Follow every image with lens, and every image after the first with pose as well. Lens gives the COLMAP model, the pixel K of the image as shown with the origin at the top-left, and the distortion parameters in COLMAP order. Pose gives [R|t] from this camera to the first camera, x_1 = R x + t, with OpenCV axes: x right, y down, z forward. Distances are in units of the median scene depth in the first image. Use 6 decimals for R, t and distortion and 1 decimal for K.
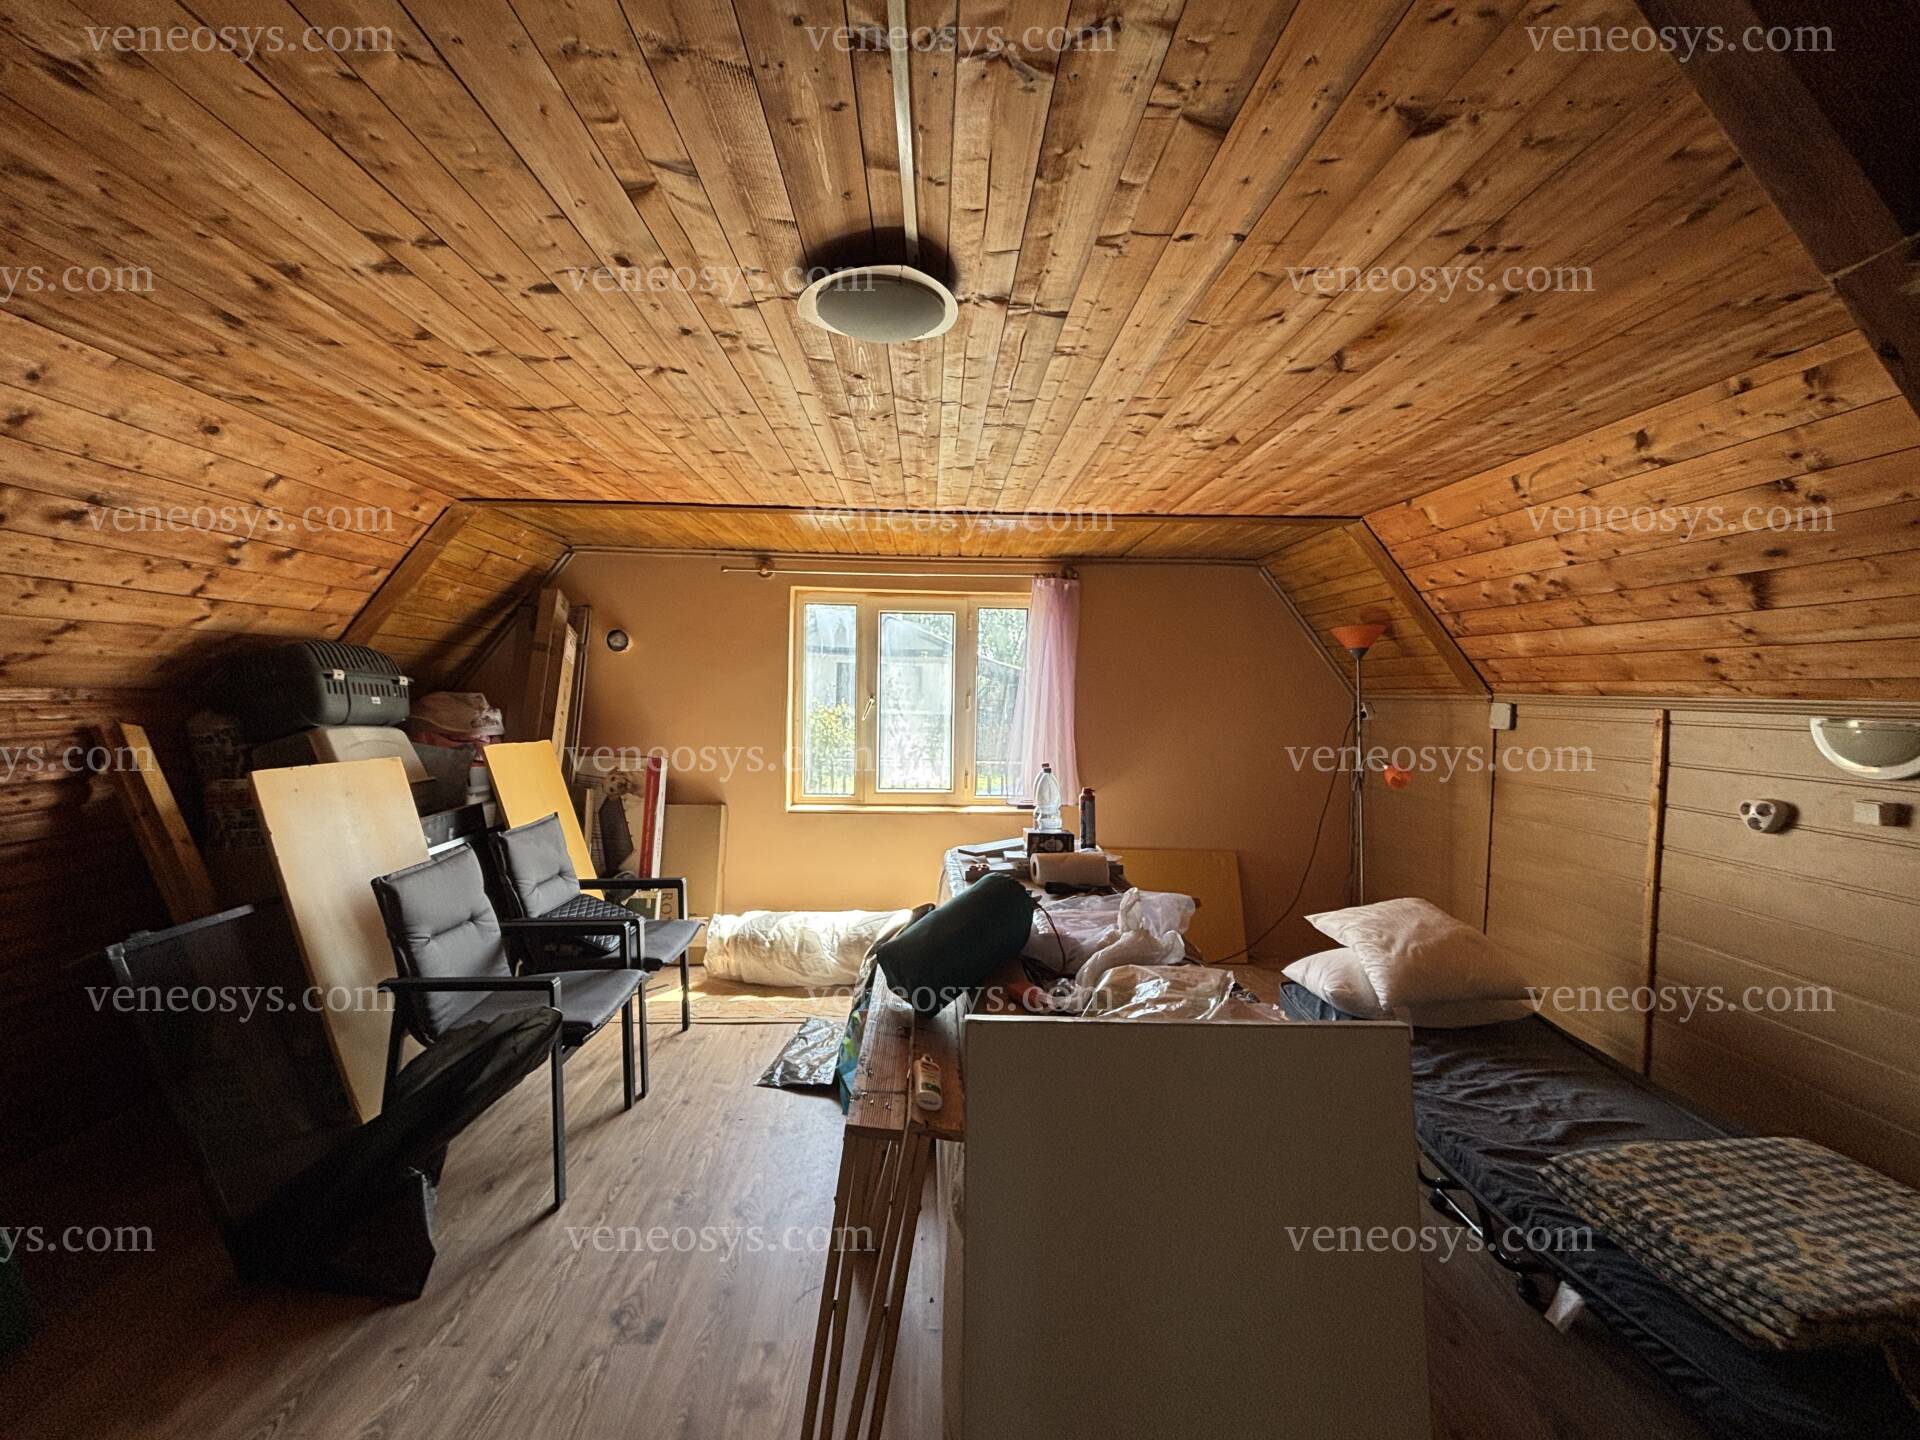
lens RADIAL K [[773.0, 0, 967.8], [0, 773.0, 717.5], [0, 0, 1]] dist [0.001084, -0.000557]
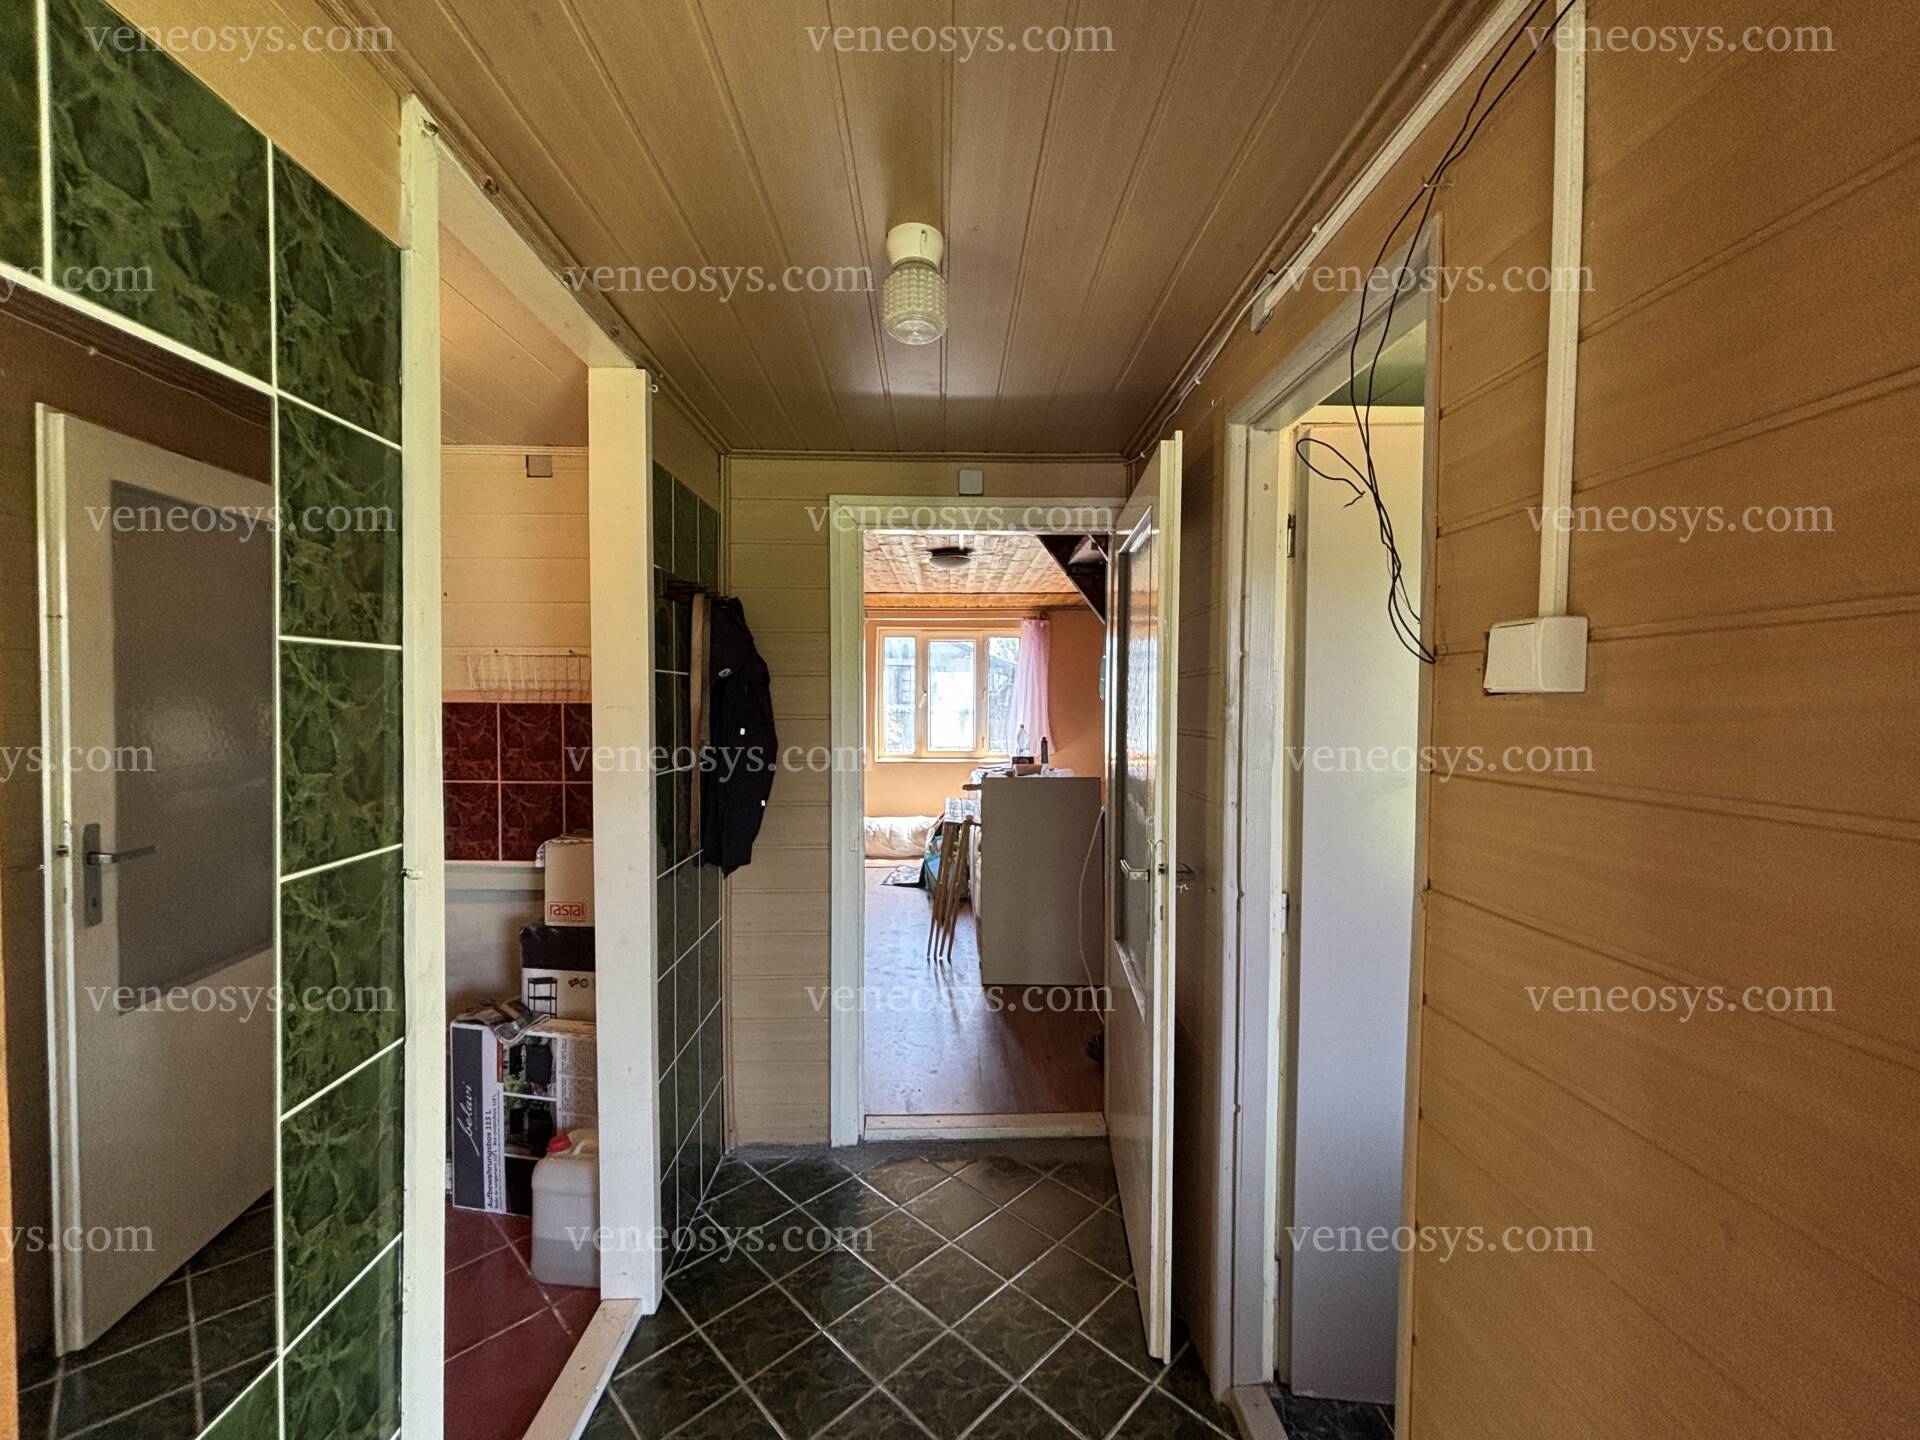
lens RADIAL K [[773.0, 0, 967.8], [0, 773.0, 717.5], [0, 0, 1]] dist [0.001084, -0.000557]
pose [[0.999607, -0.011967, -0.025335, 0.008681], [0.011973, 0.999928, 0.000062, 0.031507], [0.025332, -0.000365, 0.999679, -0.754840]]
